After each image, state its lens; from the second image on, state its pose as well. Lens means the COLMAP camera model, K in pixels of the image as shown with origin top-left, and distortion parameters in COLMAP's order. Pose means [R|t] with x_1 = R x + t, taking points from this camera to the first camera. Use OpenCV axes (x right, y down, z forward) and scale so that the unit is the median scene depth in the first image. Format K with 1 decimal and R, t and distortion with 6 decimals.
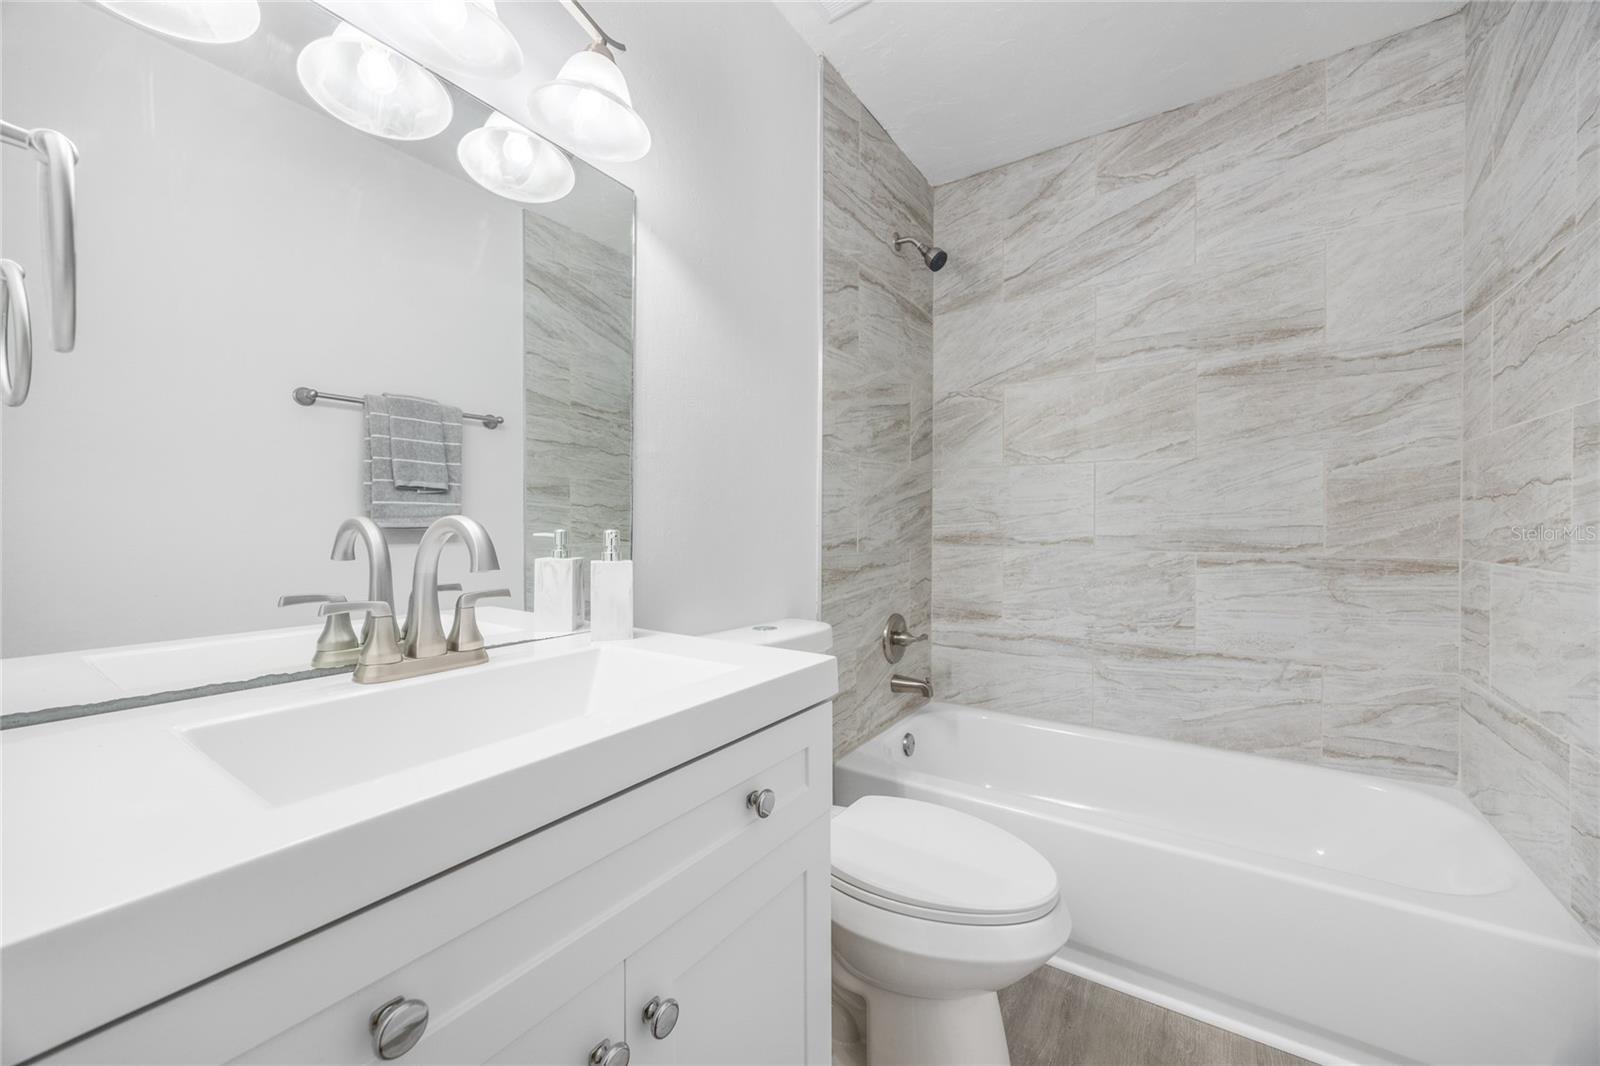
lens RADIAL K [[606.9, 0, 804.0], [0, 606.9, 528.9], [0, 0, 1]] dist [-0.002436, -0.000224]
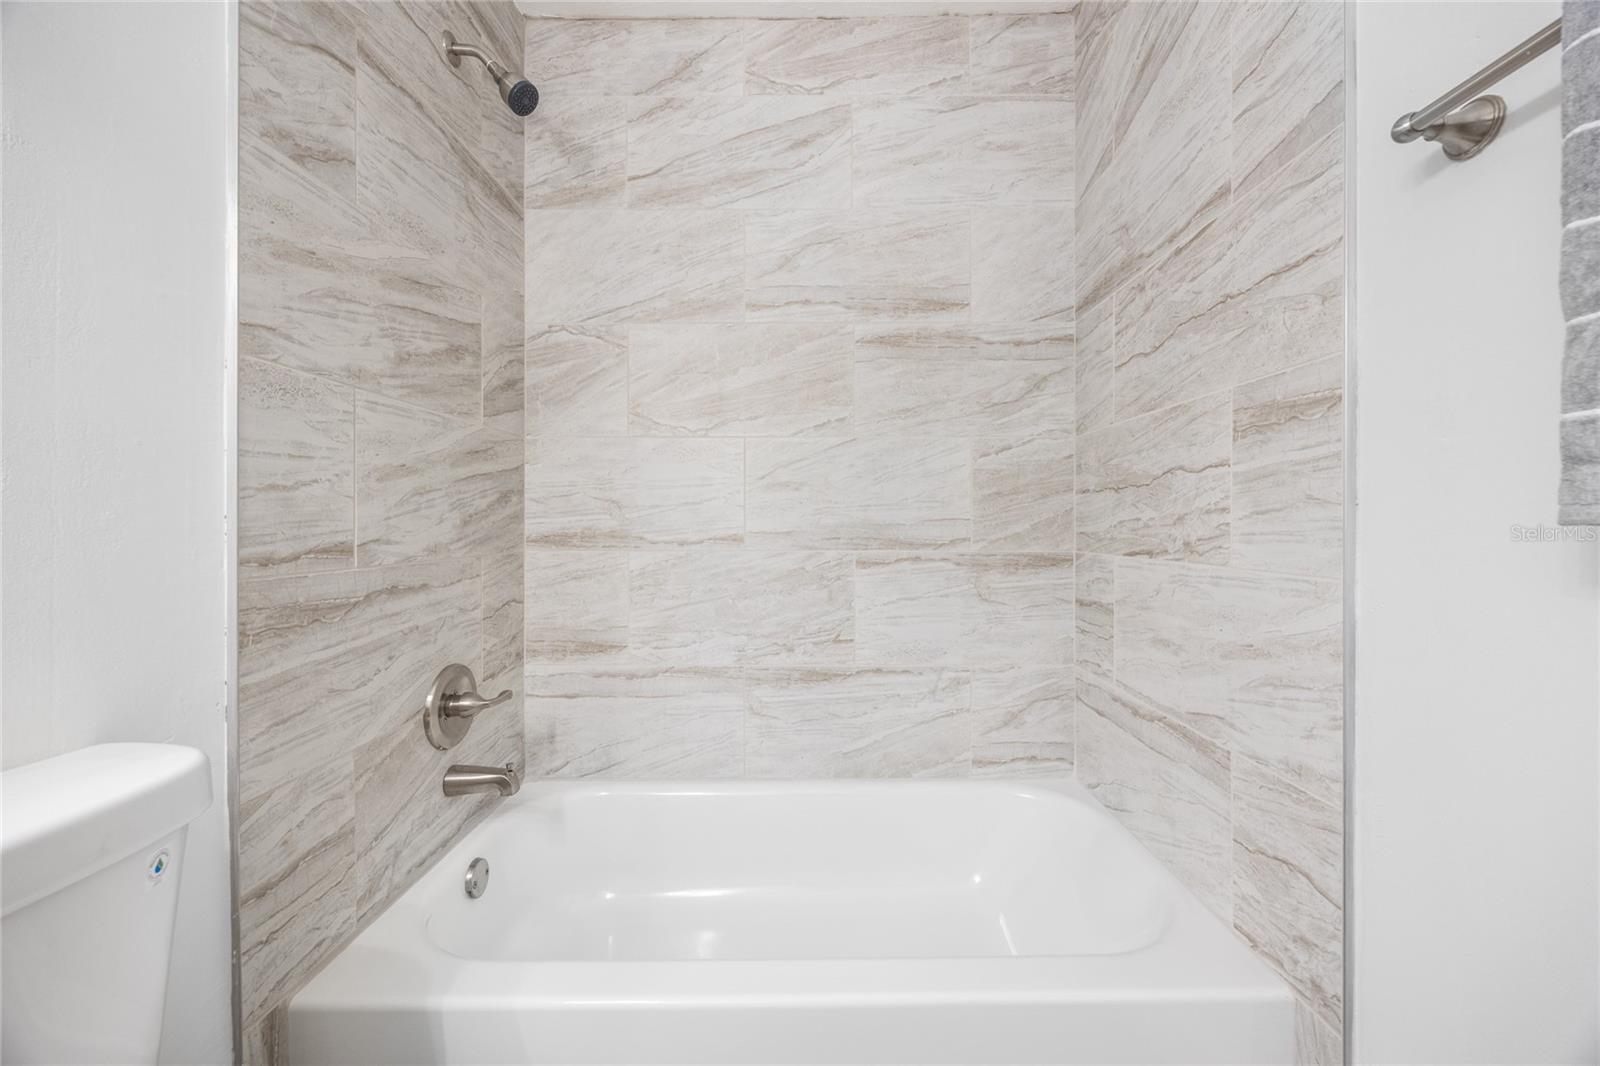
lens RADIAL K [[606.9, 0, 804.0], [0, 606.9, 528.9], [0, 0, 1]] dist [-0.002436, -0.000224]
pose [[0.831672, -0.006602, 0.555228, 0.116891], [0.005618, 0.999978, 0.003474, 0.004737], [-0.555238, 0.000230, 0.831691, 0.329662]]
